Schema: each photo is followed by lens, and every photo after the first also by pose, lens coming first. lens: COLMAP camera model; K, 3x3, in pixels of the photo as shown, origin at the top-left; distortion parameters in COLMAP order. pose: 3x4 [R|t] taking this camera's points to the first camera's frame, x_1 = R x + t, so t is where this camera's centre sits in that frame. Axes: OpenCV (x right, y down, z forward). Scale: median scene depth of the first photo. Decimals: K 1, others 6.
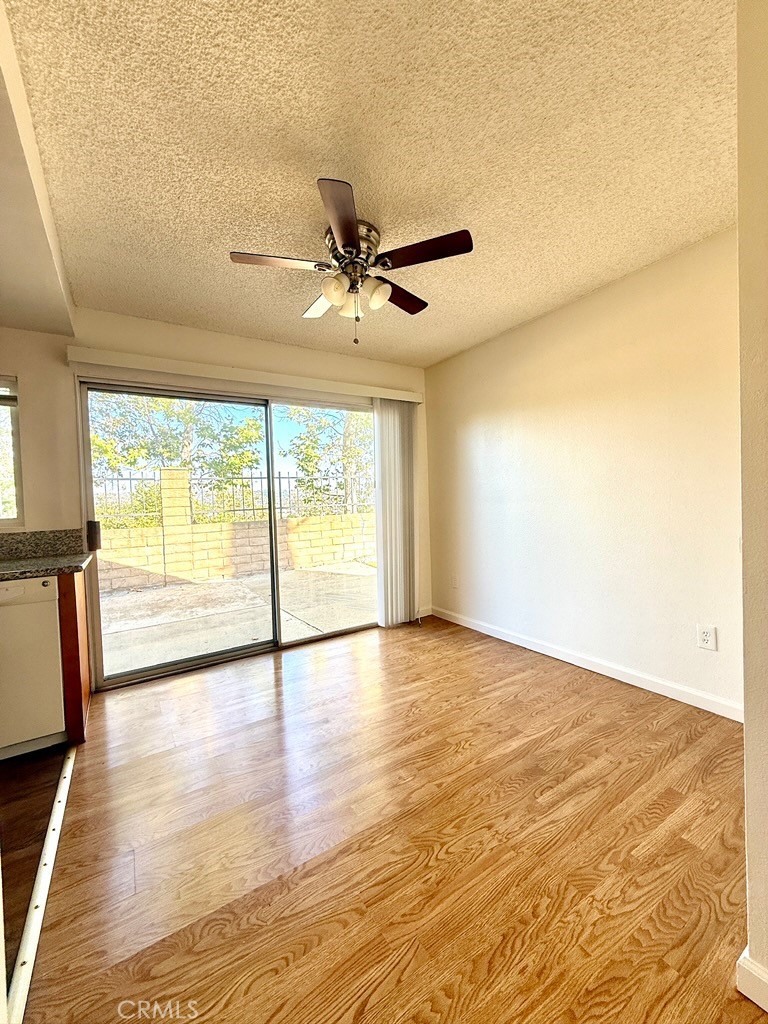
lens RADIAL K [[406.5, 0, 383.2], [0, 406.5, 511.4], [0, 0, 1]] dist [0.000401, 0.000444]
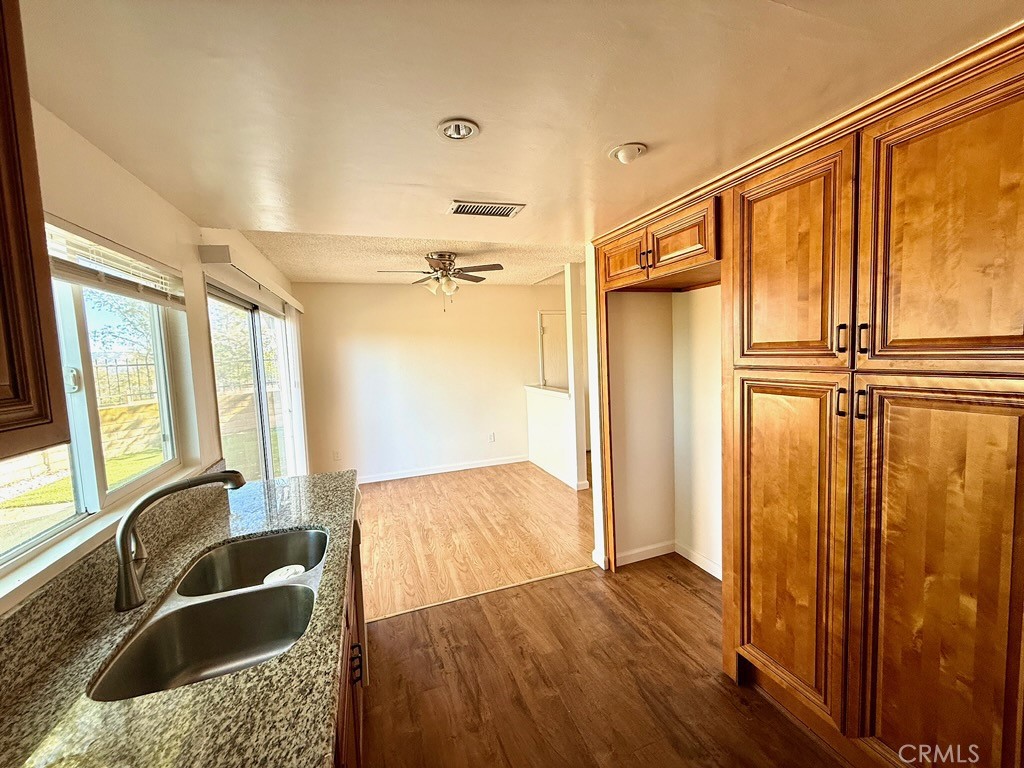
lens RADIAL K [[406.5, 0, 508.0], [0, 406.5, 382.6], [0, 0, 1]] dist [0.000401, 0.000444]
pose [[0.225399, -0.046725, 0.973145, -1.578675], [0.062456, 0.997488, 0.033428, -0.112072], [-0.972263, 0.053244, 0.227751, 0.263922]]
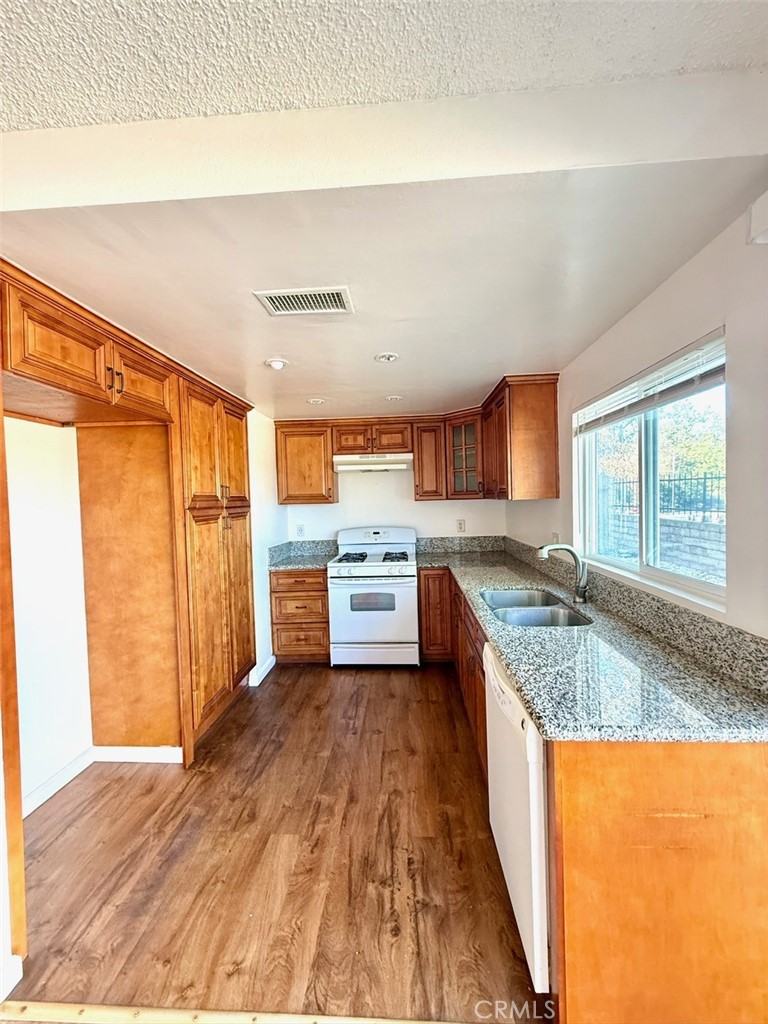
lens RADIAL K [[406.5, 0, 383.7], [0, 406.5, 511.6], [0, 0, 1]] dist [0.000401, 0.000444]
pose [[-0.582924, 0.078695, -0.808707, 1.634411], [0.027710, 0.996645, 0.077009, -0.198660], [0.812054, 0.022481, -0.583149, 2.017731]]
